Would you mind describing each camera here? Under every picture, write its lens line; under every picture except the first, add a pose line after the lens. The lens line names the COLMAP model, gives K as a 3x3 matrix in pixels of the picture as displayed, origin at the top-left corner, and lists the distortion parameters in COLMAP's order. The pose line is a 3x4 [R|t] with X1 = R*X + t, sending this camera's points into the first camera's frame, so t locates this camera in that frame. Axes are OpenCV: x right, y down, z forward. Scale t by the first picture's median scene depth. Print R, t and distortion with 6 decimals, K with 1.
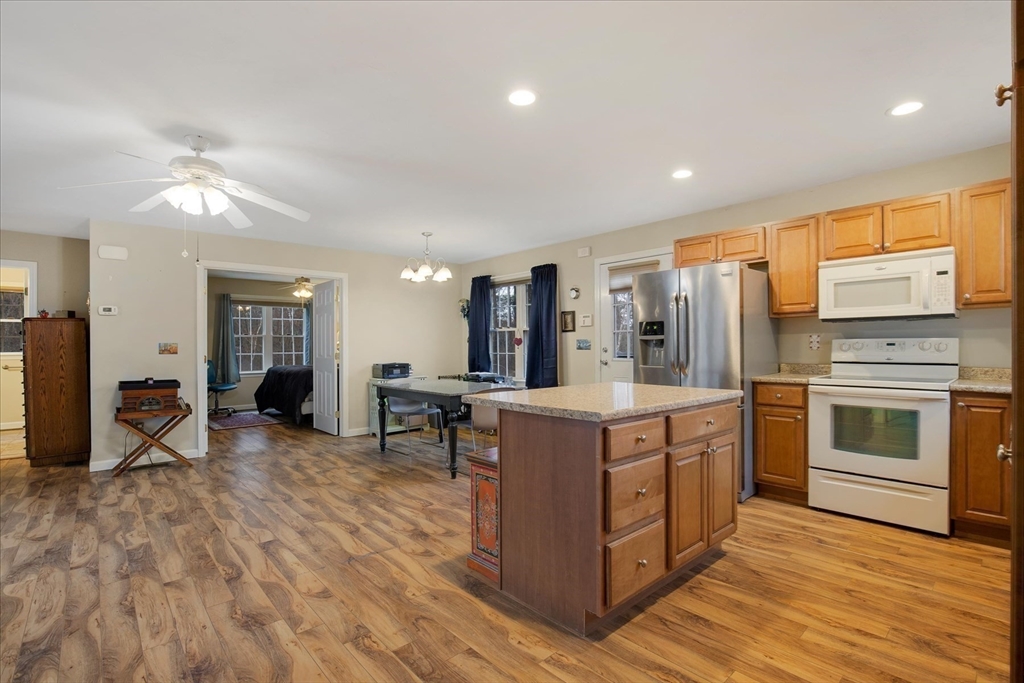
lens RADIAL K [[470.3, 0, 529.9], [0, 470.3, 351.0], [0, 0, 1]] dist [-0.026050, -0.000188]
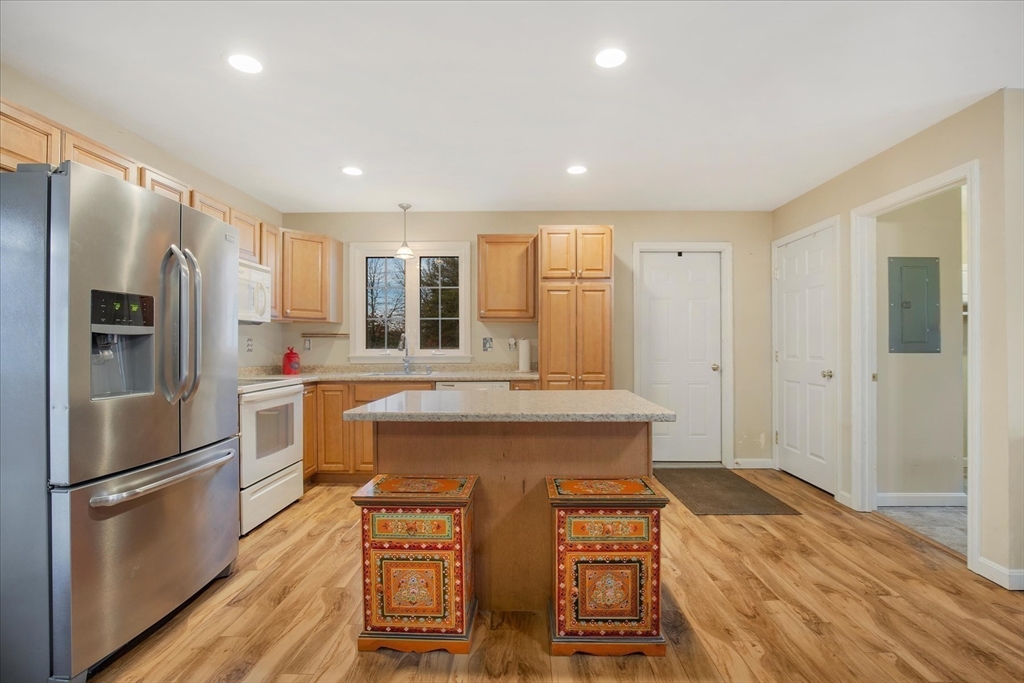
lens RADIAL K [[470.3, 0, 507.3], [0, 470.3, 344.7], [0, 0, 1]] dist [-0.026050, -0.000188]
pose [[-0.698948, 0.011637, 0.715078, -0.330094], [0.017045, 0.999855, 0.000389, -0.010094], [-0.714970, 0.012460, -0.699044, 1.156626]]
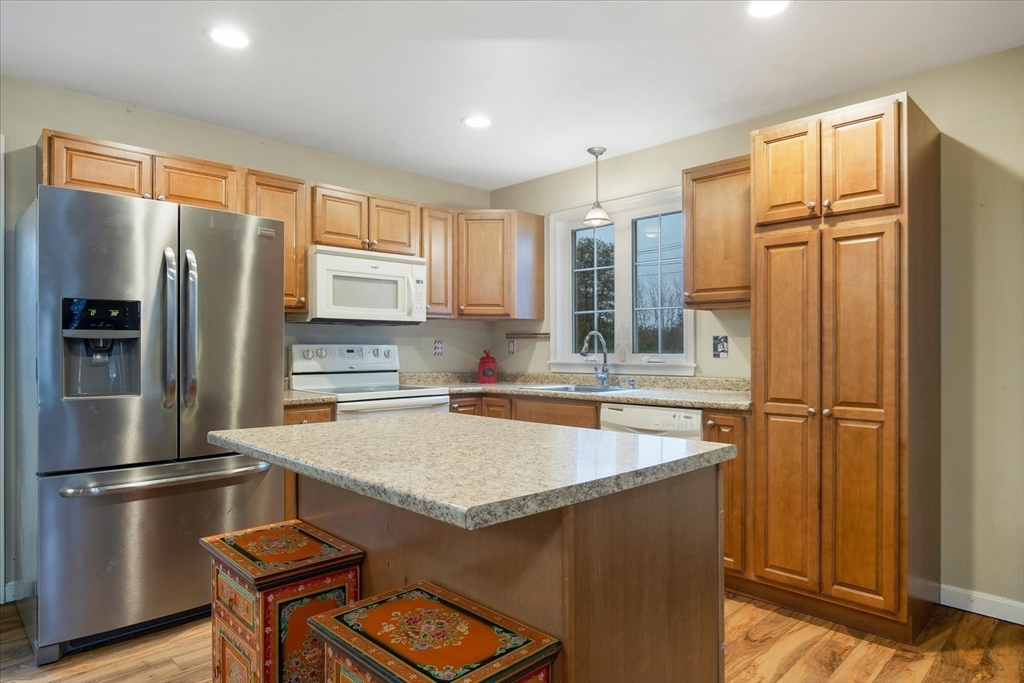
lens RADIAL K [[598.4, 0, 510.8], [0, 598.4, 346.7], [0, 0, 1]] dist [-0.004890, -0.001227]
pose [[-0.009224, 0.012581, 0.999878, -0.367234], [0.014664, 0.999815, -0.012445, -0.003736], [-0.999850, 0.014547, -0.009407, 0.667061]]
